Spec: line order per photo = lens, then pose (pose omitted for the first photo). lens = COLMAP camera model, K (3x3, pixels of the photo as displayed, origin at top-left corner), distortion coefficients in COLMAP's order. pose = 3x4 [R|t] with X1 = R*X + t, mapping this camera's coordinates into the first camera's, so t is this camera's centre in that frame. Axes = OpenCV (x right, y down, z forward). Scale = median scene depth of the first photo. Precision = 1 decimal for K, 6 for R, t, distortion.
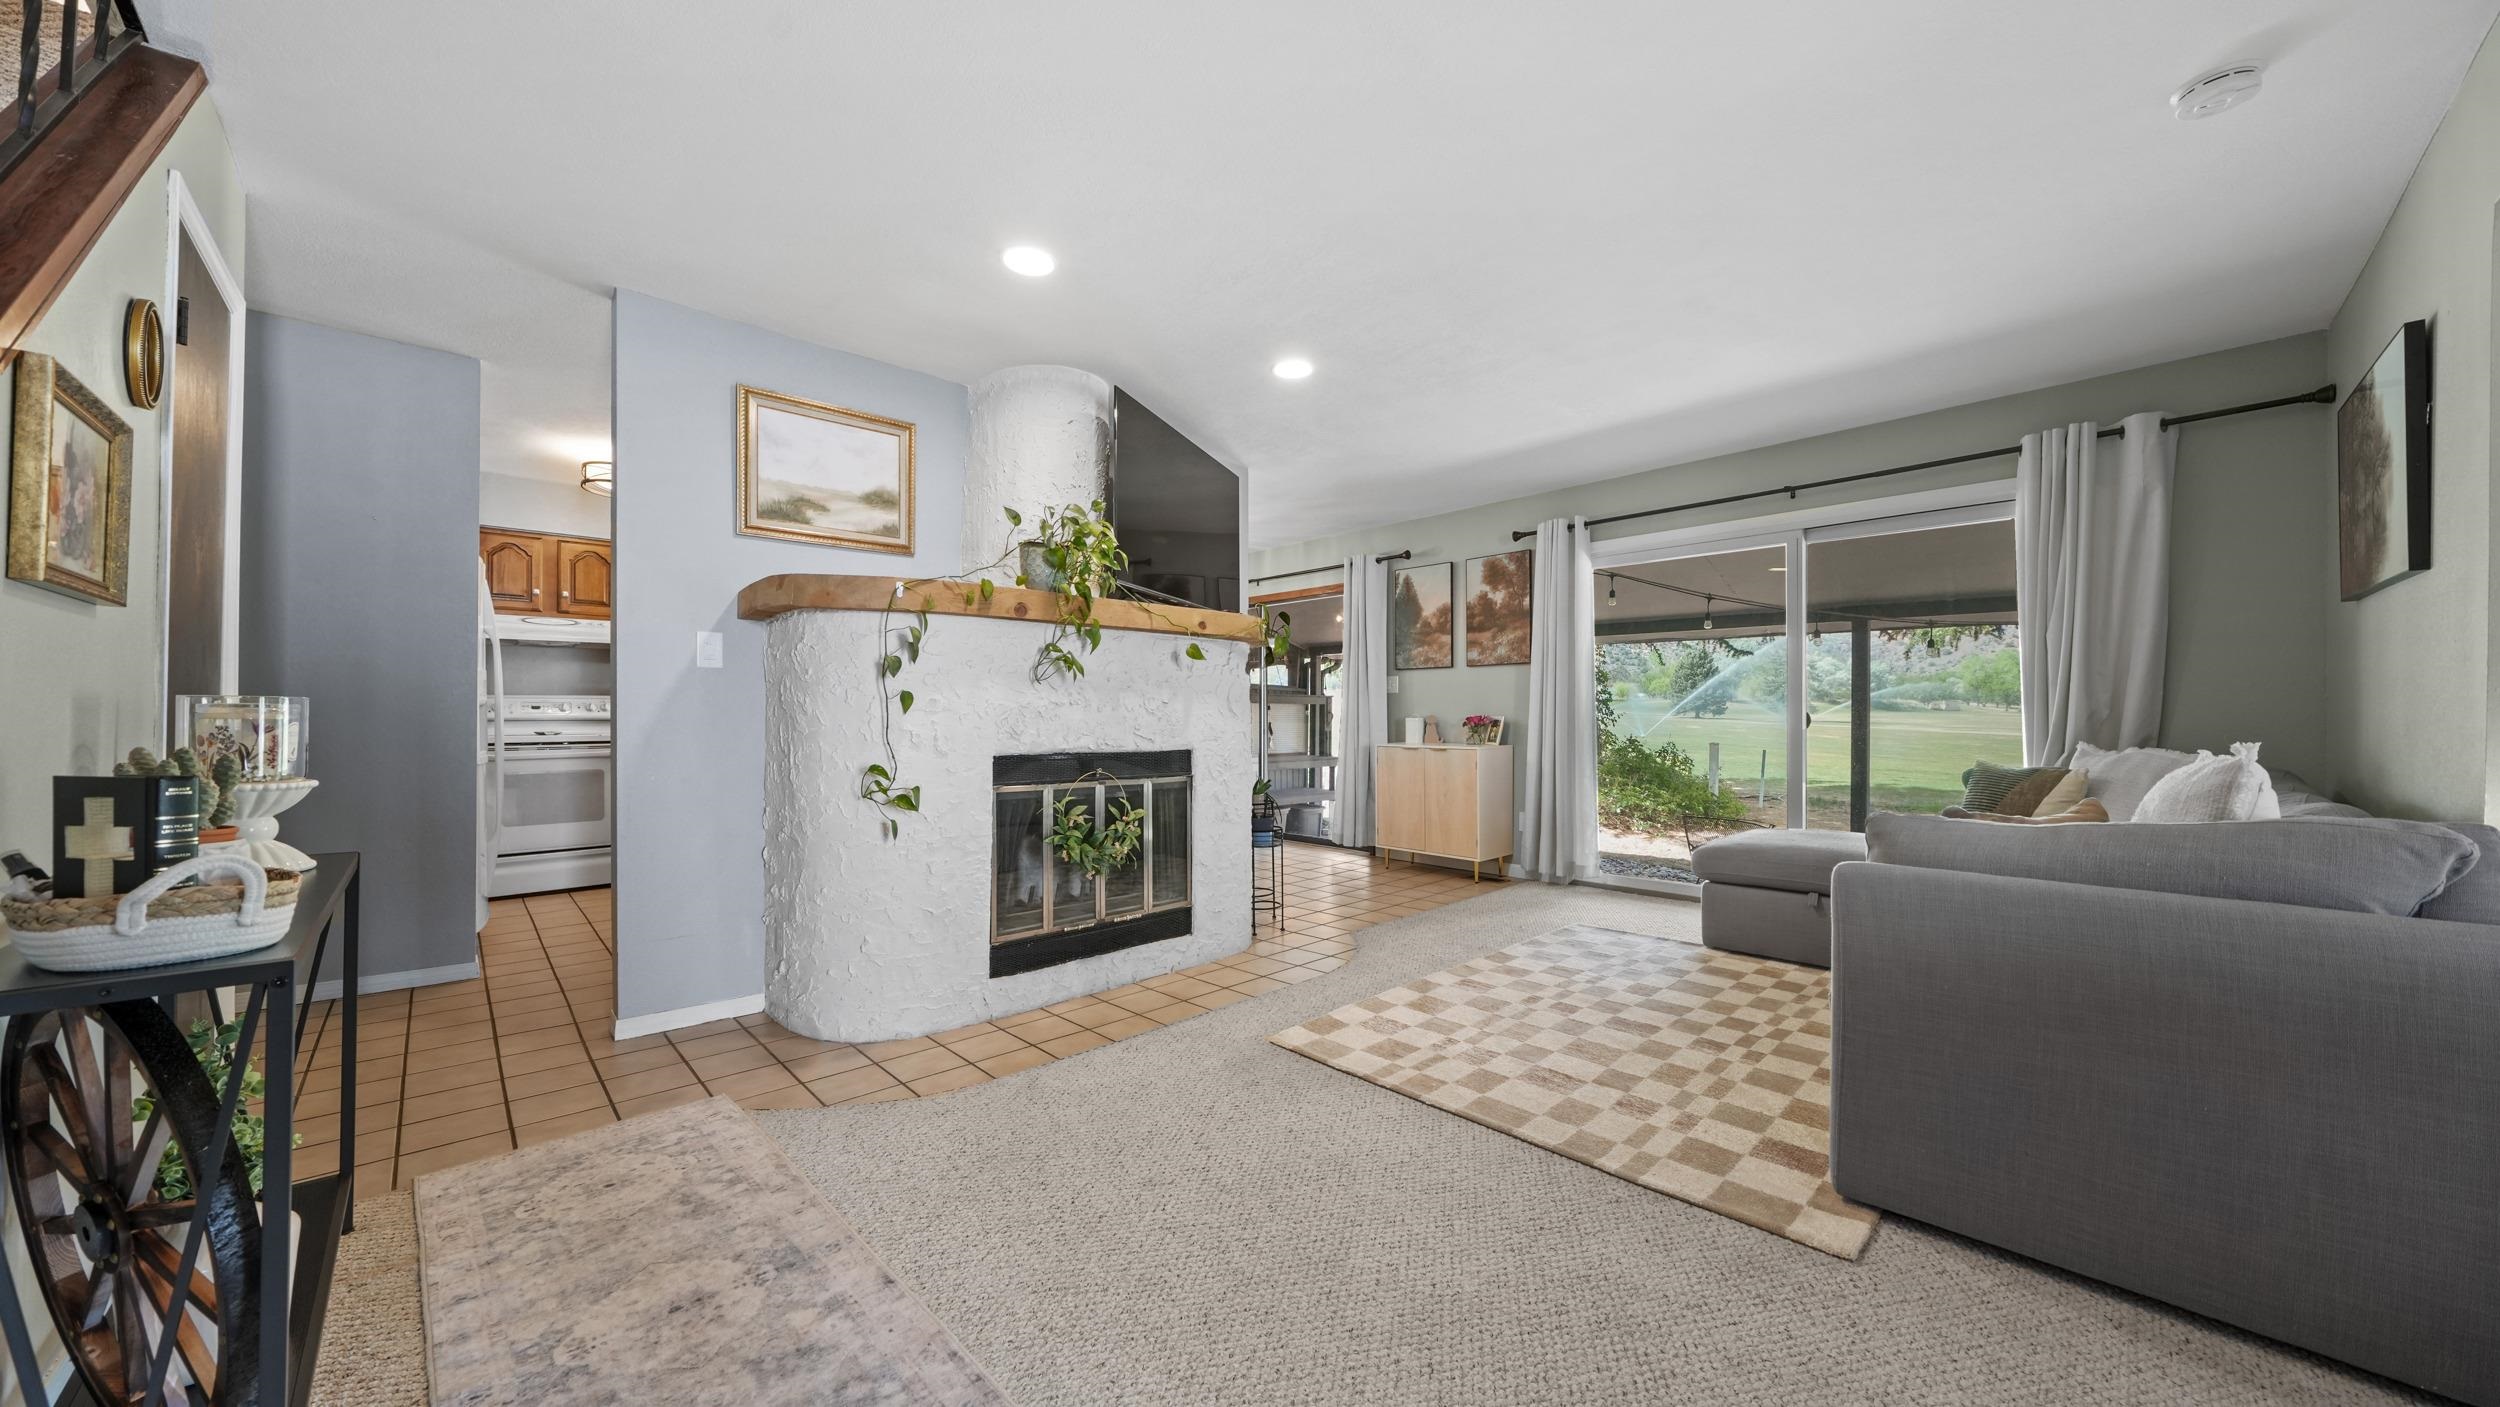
lens RADIAL K [[848.0, 0, 1249.2], [0, 848.0, 715.1], [0, 0, 1]] dist [-0.005824, 0.000093]
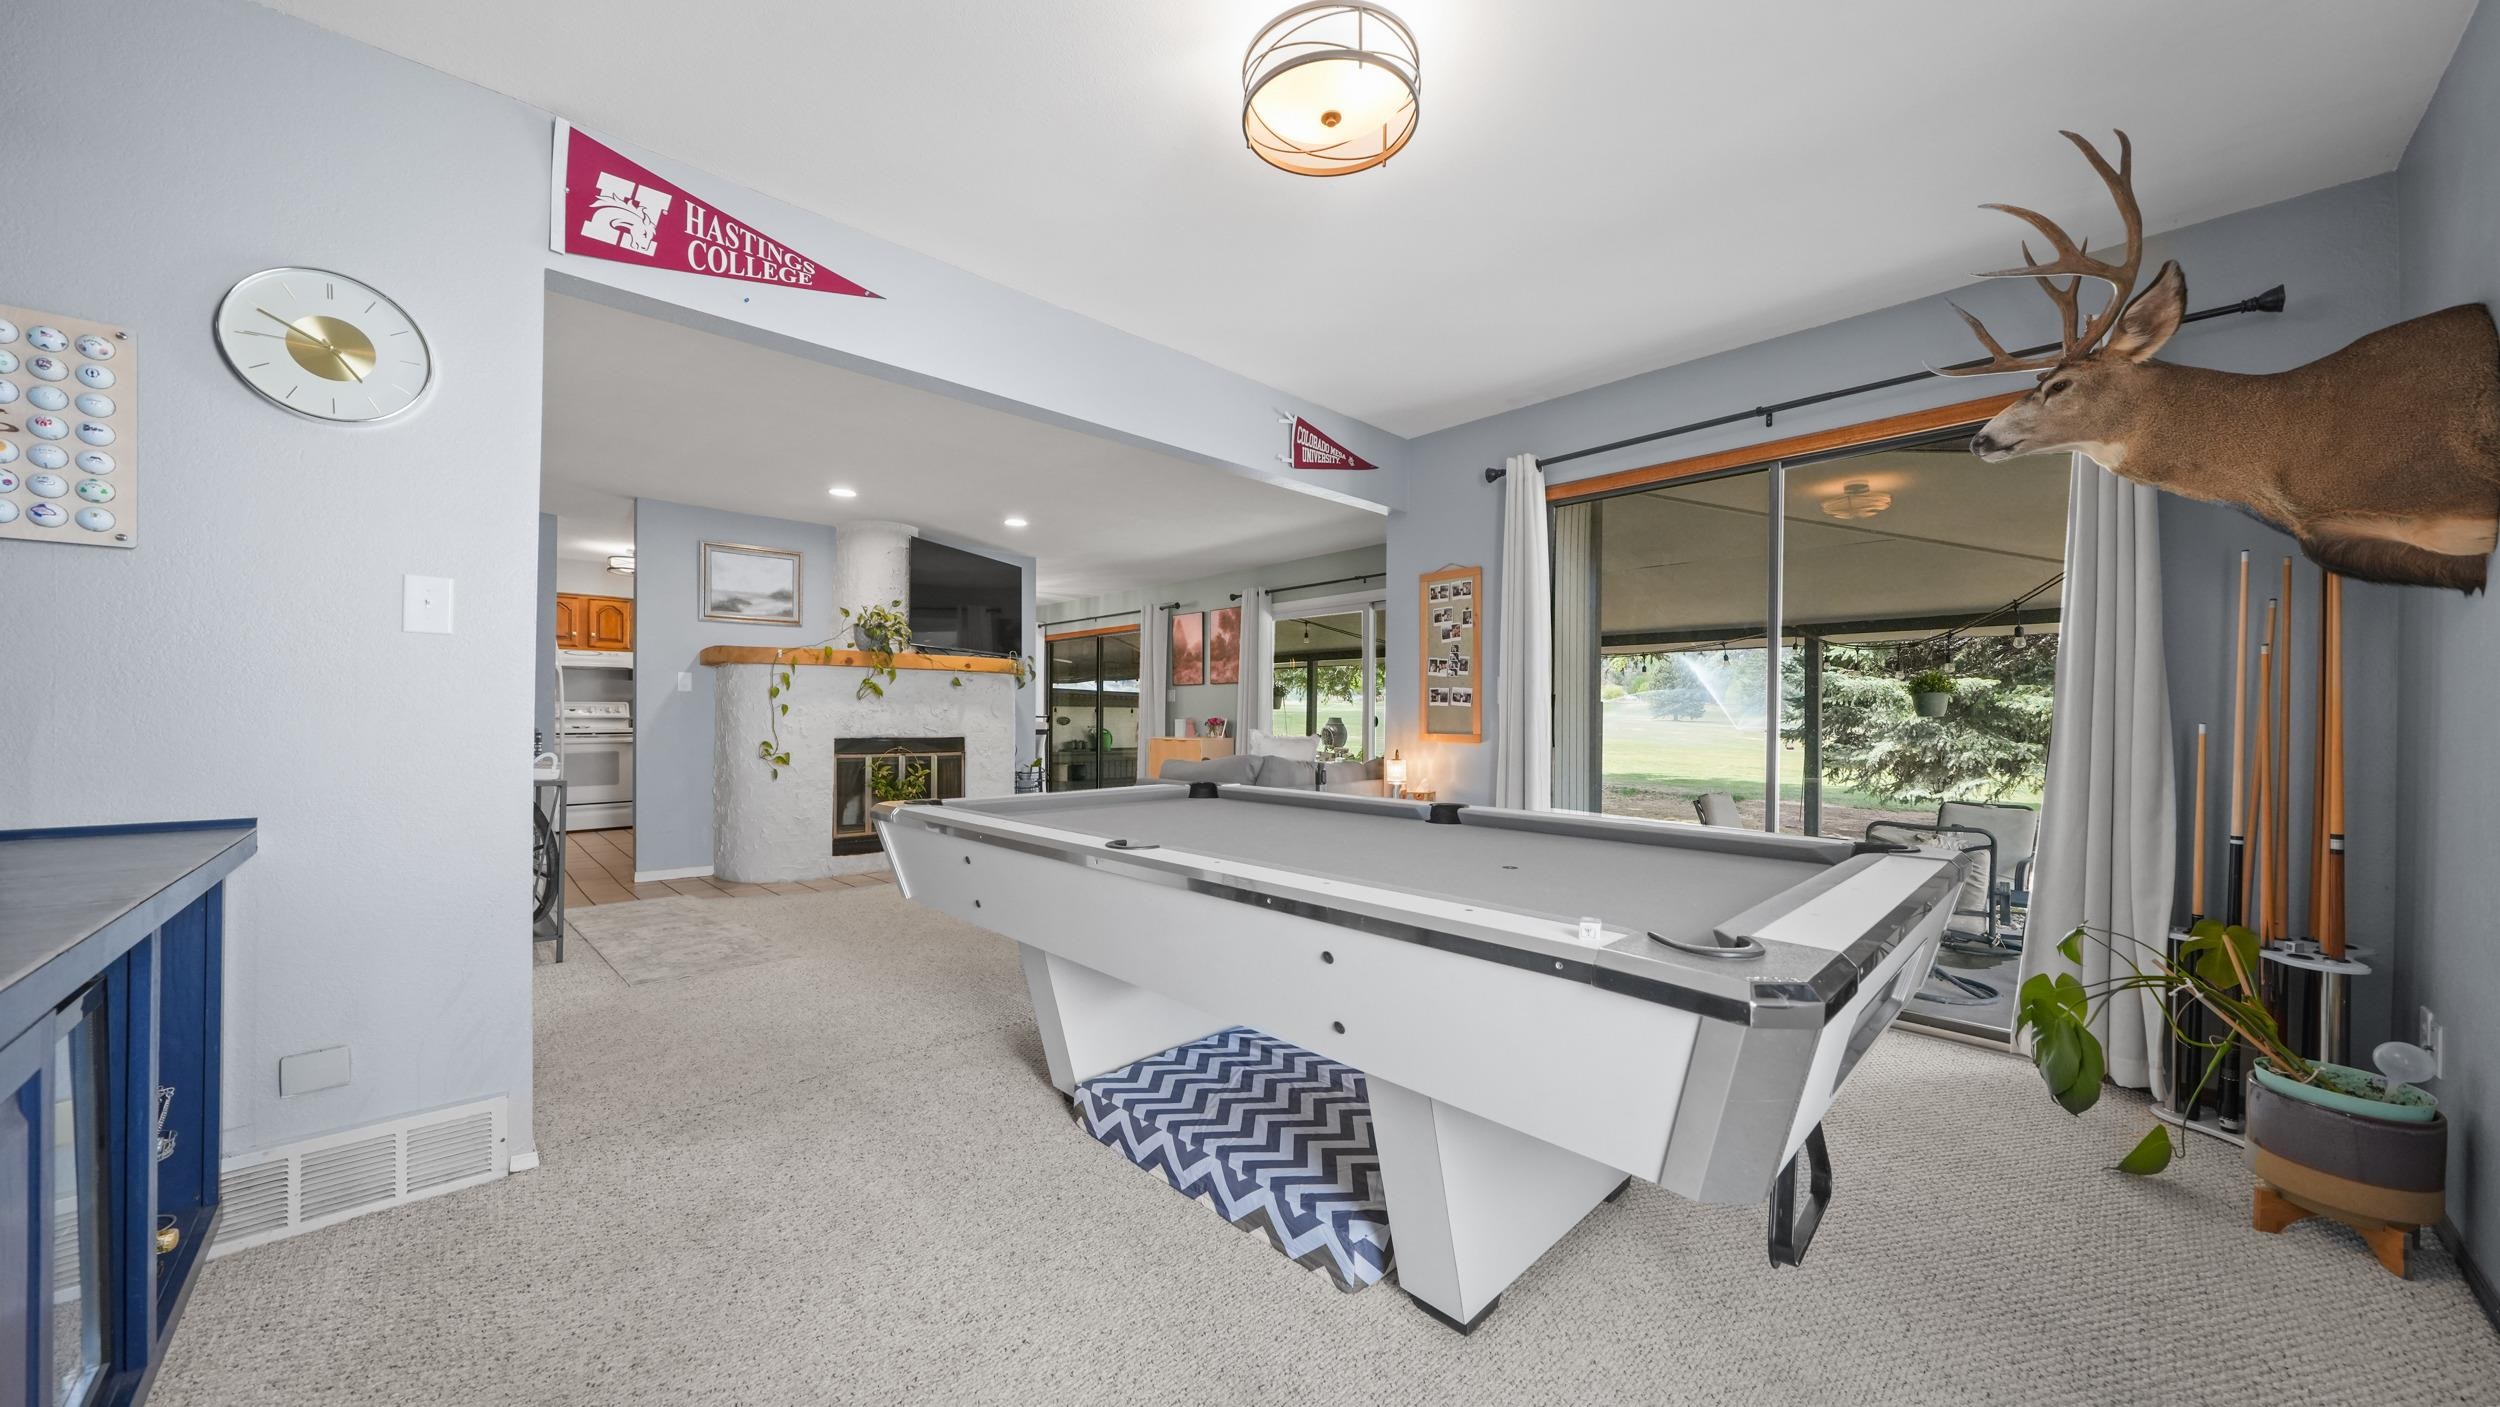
lens RADIAL K [[848.0, 0, 1249.2], [0, 848.0, 715.1], [0, 0, 1]] dist [-0.005824, 0.000093]
pose [[0.999974, 0.003442, 0.006275, 0.521280], [-0.003435, 0.999994, -0.001072, -0.004275], [-0.006279, 0.001051, 0.999980, -0.764461]]
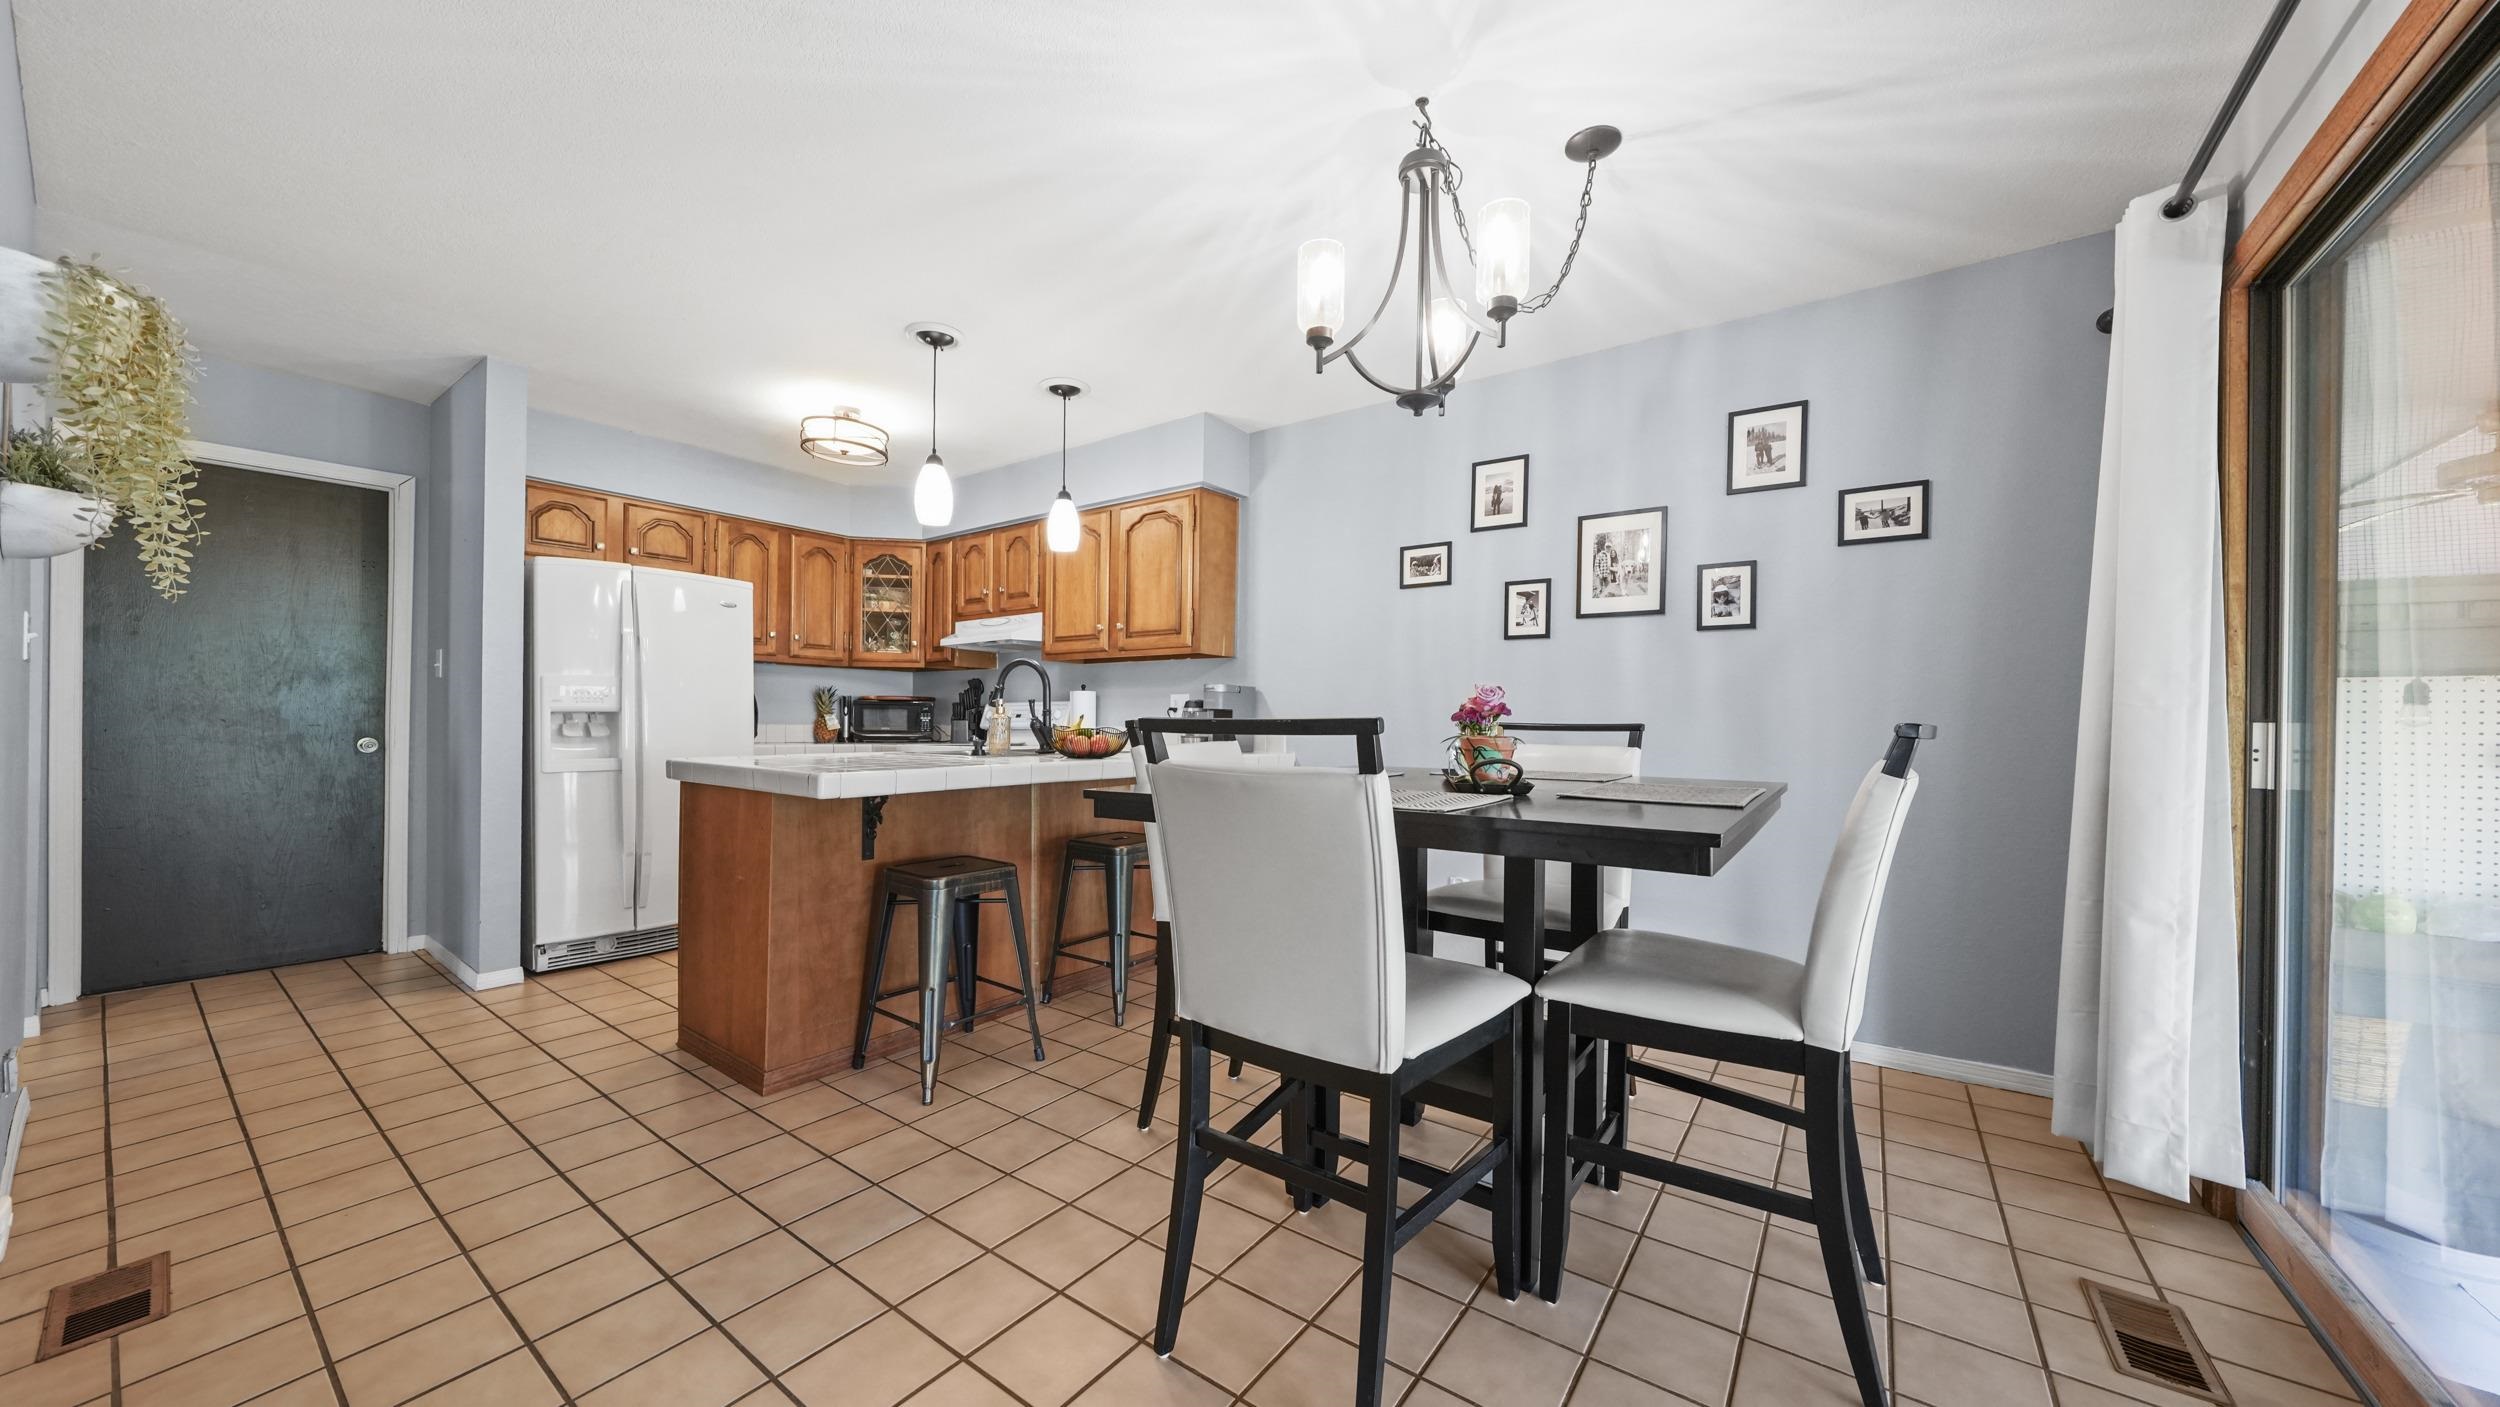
lens RADIAL K [[851.2, 0, 1251.7], [0, 851.2, 721.8], [0, 0, 1]] dist [-0.002336, -0.000084]
pose [[0.178319, -0.000100, -0.983973, 0.194689], [-0.001630, 0.999999, -0.000397, -0.003469], [0.983971, 0.001674, 0.178319, 1.646631]]
